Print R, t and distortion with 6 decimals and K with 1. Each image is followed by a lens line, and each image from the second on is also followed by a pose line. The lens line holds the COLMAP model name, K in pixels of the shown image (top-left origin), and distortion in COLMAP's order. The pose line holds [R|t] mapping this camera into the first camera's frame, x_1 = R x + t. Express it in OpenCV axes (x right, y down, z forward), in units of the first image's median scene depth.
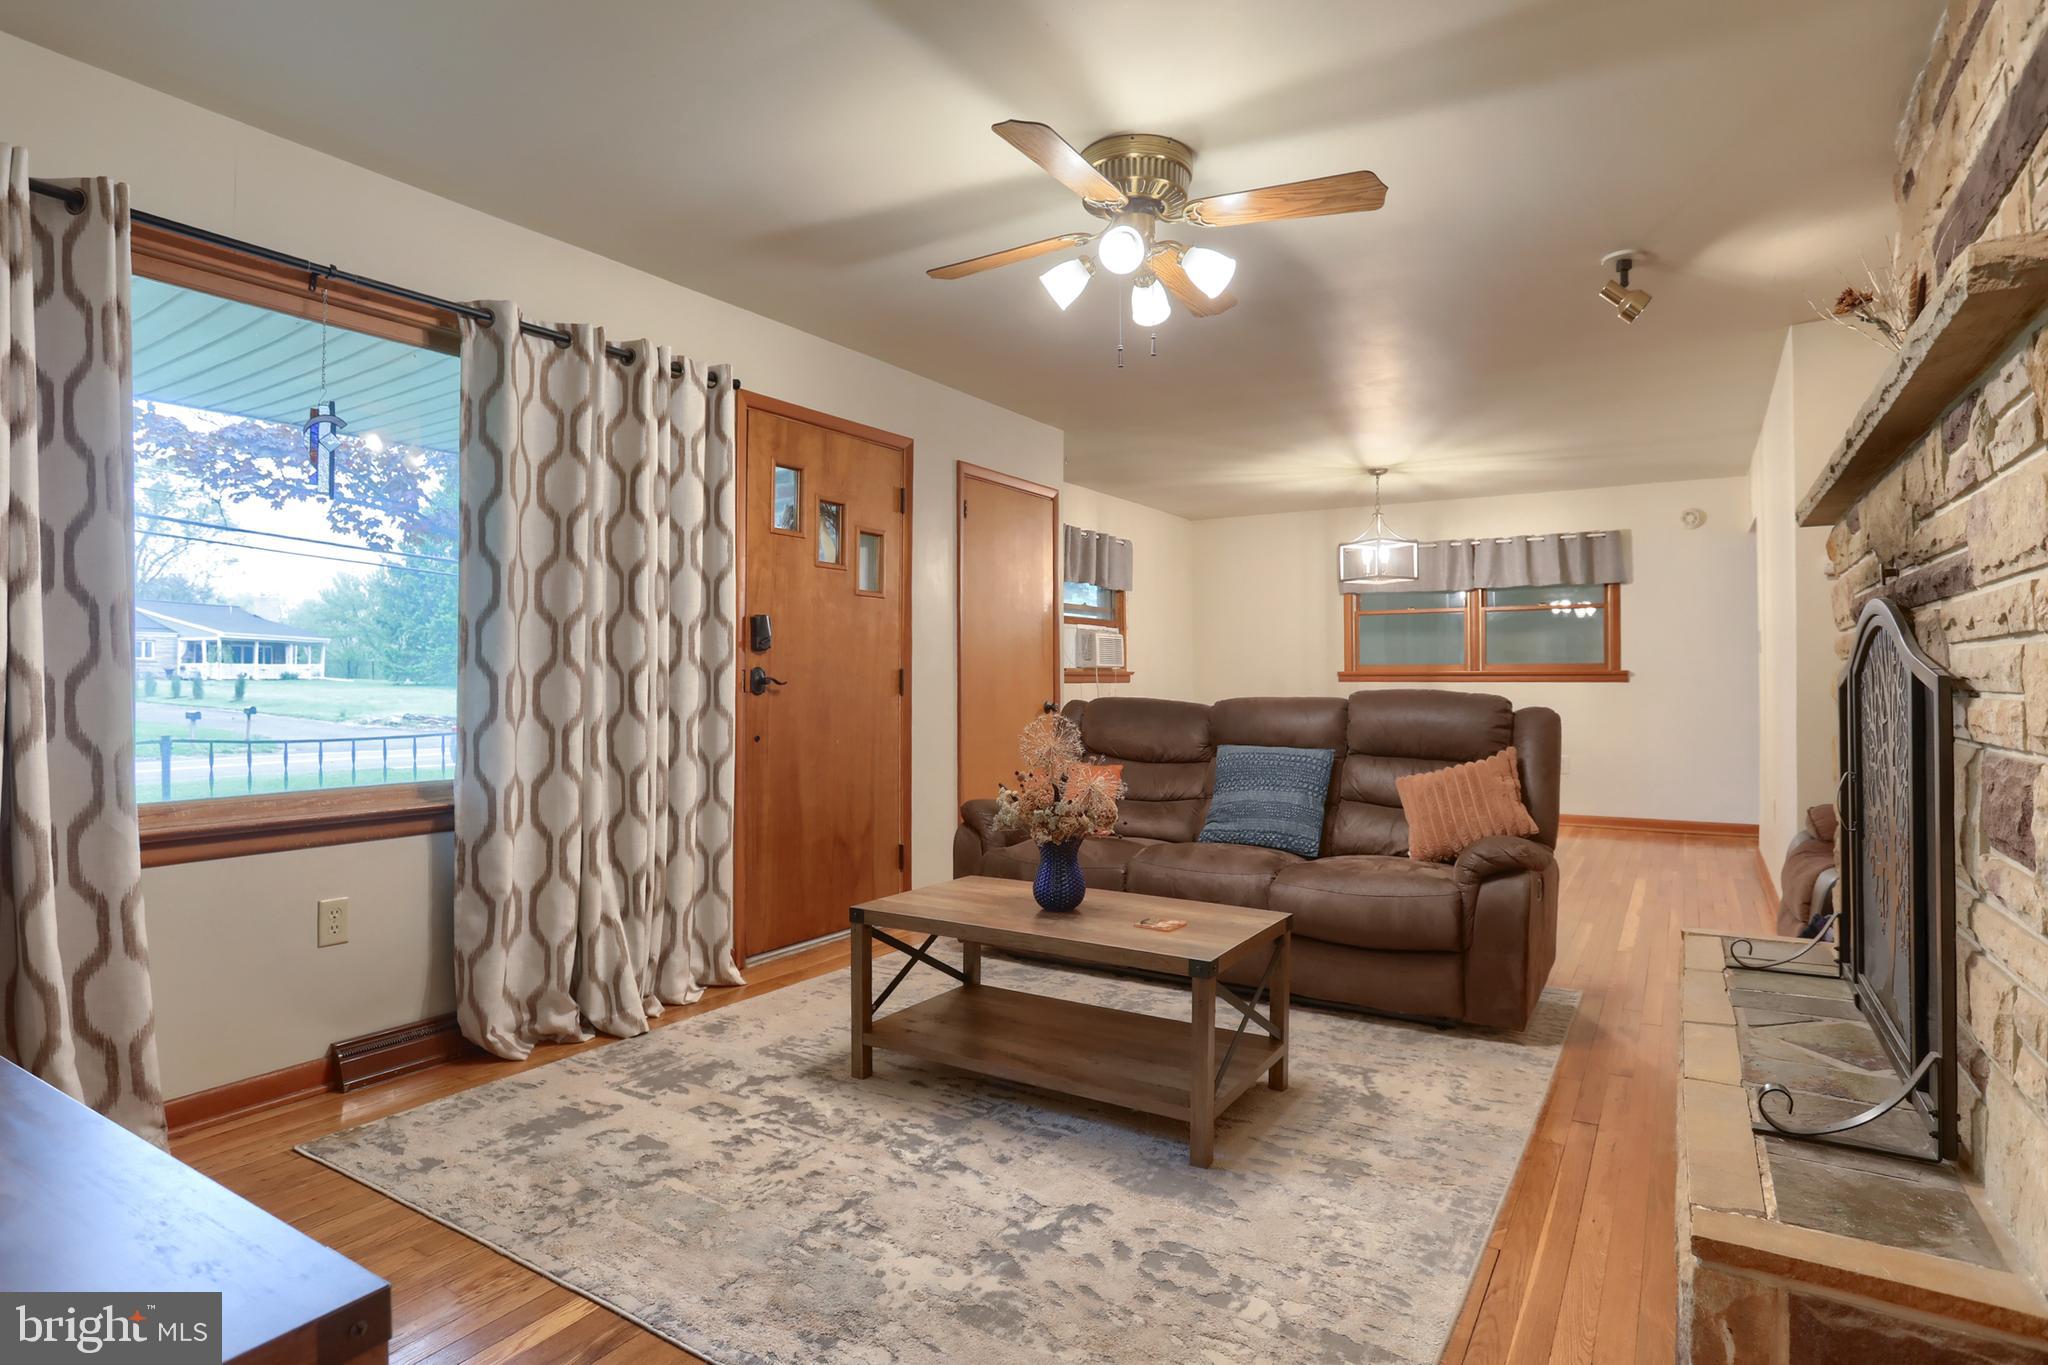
lens RADIAL K [[1055.5, 0, 1035.6], [0, 1055.5, 645.1], [0, 0, 1]] dist [-0.062283, 0.037625]
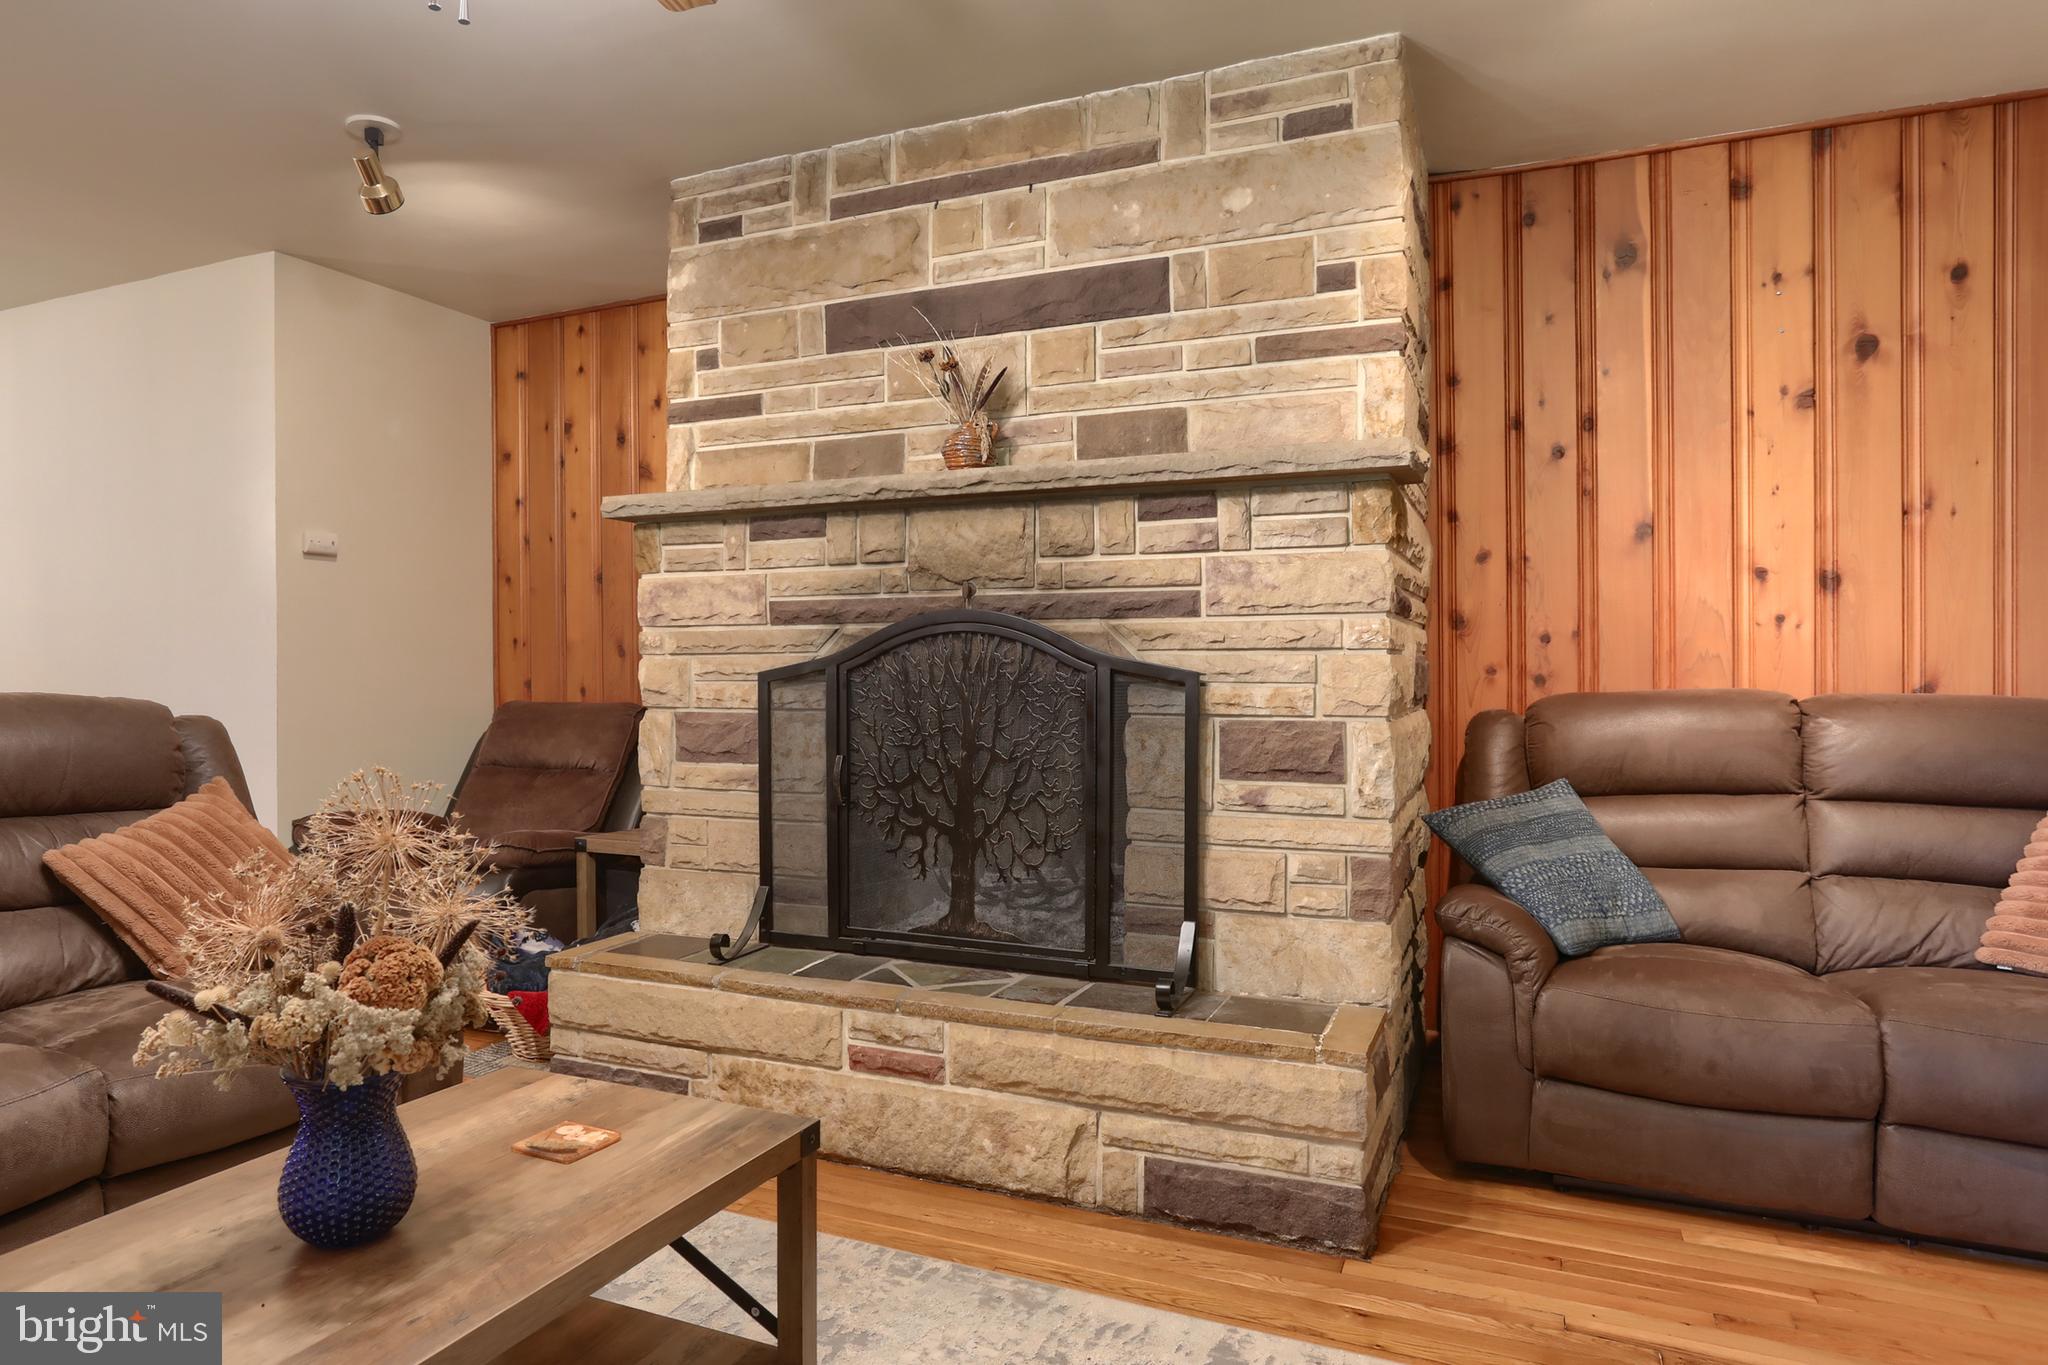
lens RADIAL K [[1270.0, 0, 931.2], [0, 1270.0, 681.8], [0, 0, 1]] dist [-0.059106, 0.040352]
pose [[-0.111402, -0.010354, 0.993721, -0.537511], [-0.034691, 0.999377, 0.006524, 0.025954], [-0.993170, -0.033746, -0.111692, 0.924049]]
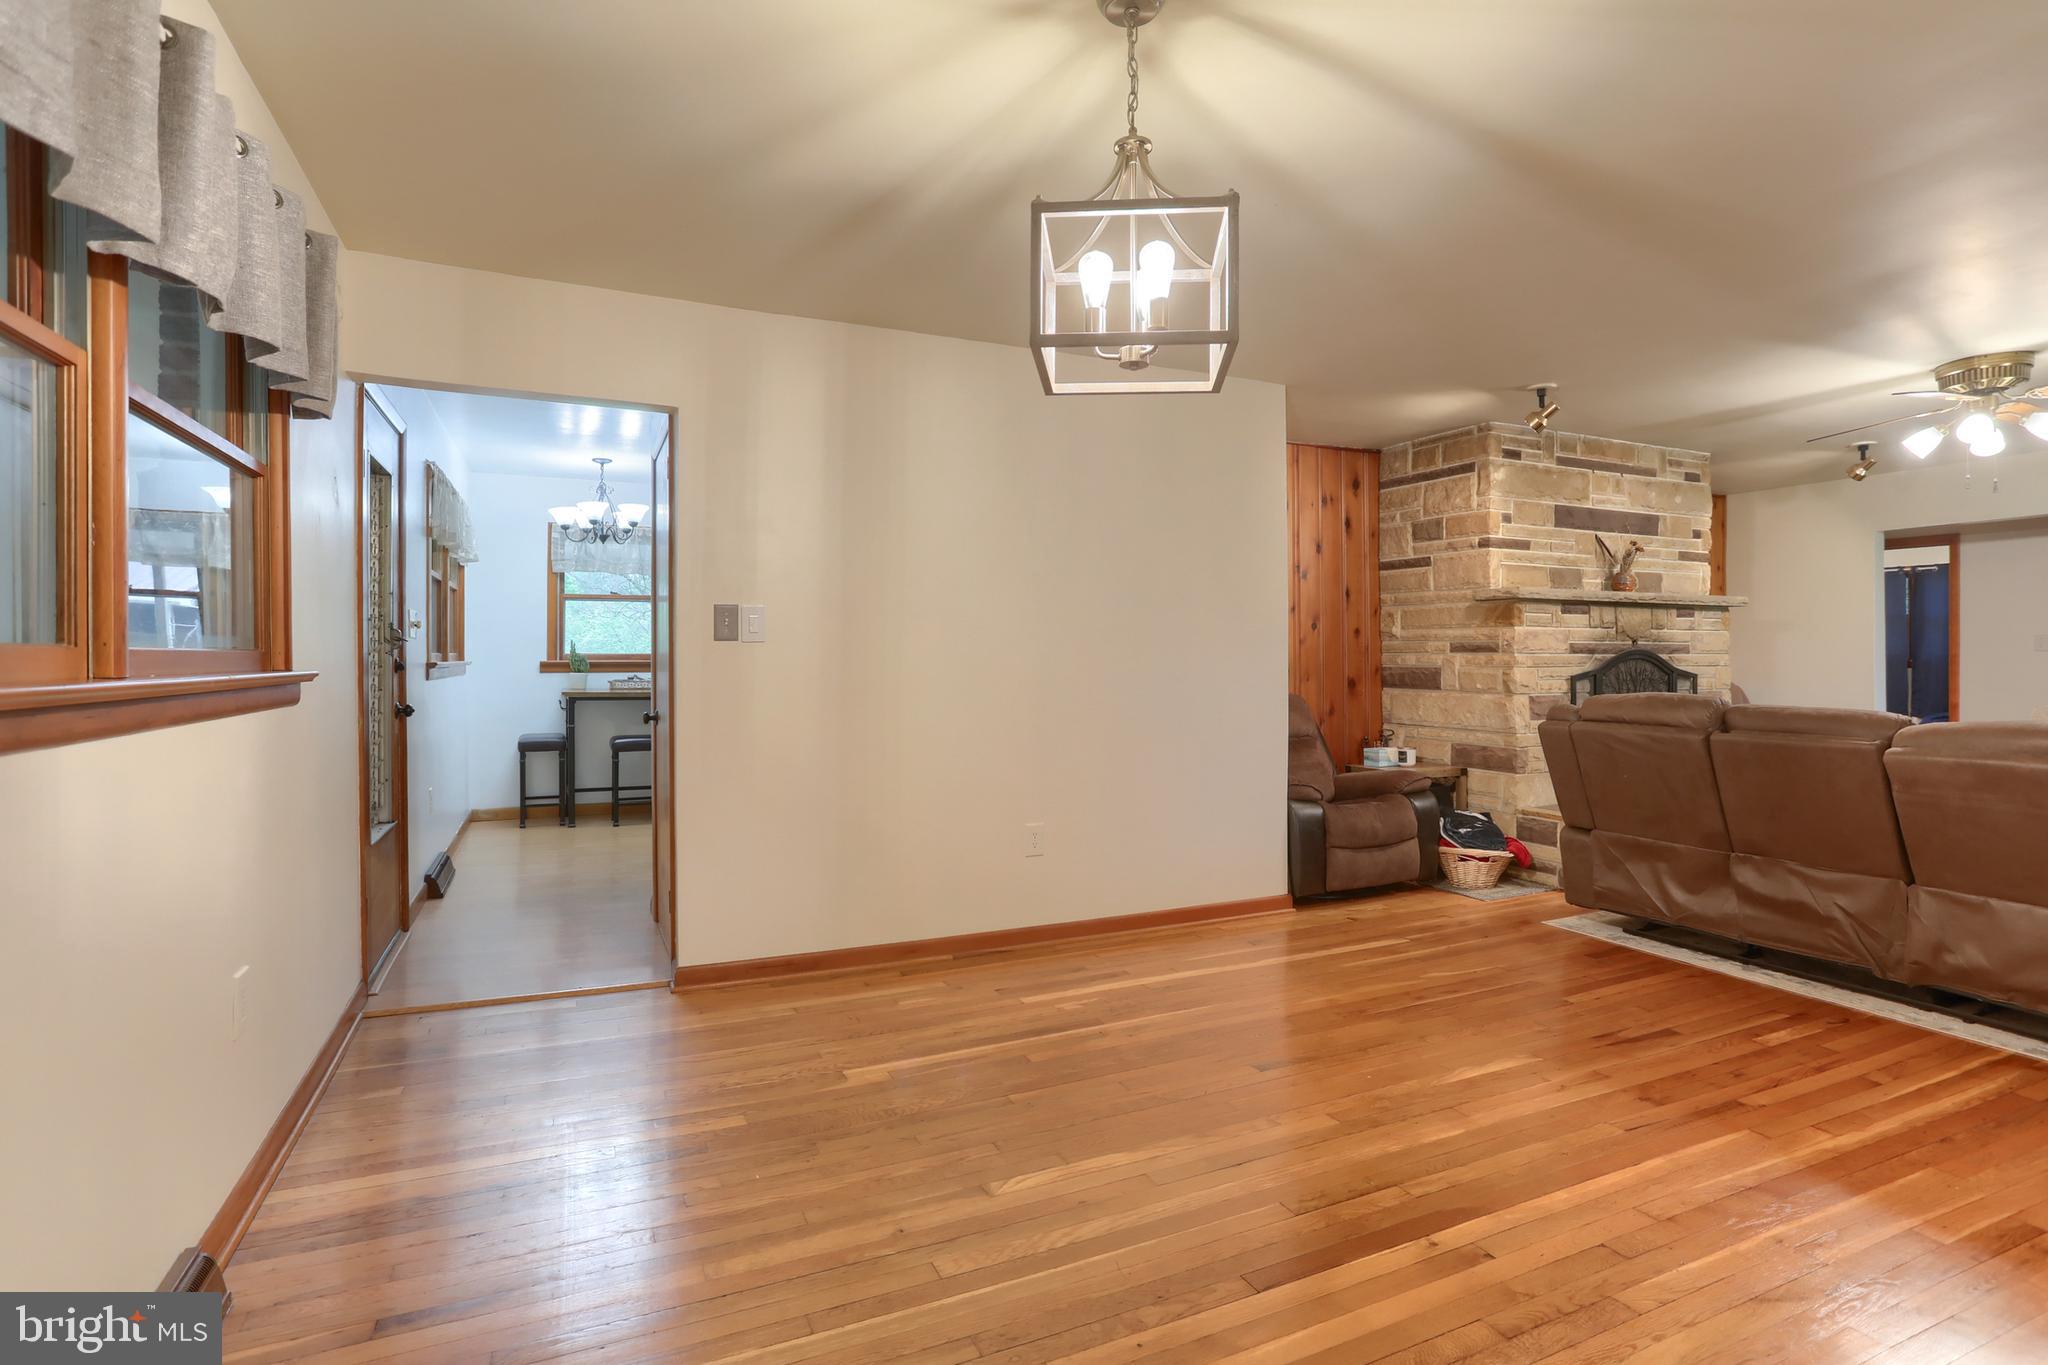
lens RADIAL K [[995.2, 0, 1053.0], [0, 995.2, 648.4], [0, 0, 1]] dist [-0.003607, -0.000013]
pose [[-0.846947, 0.002730, 0.531670, 0.554576], [-0.020237, 0.999097, -0.037366, 0.074687], [-0.531292, -0.042407, -0.846127, 3.366980]]
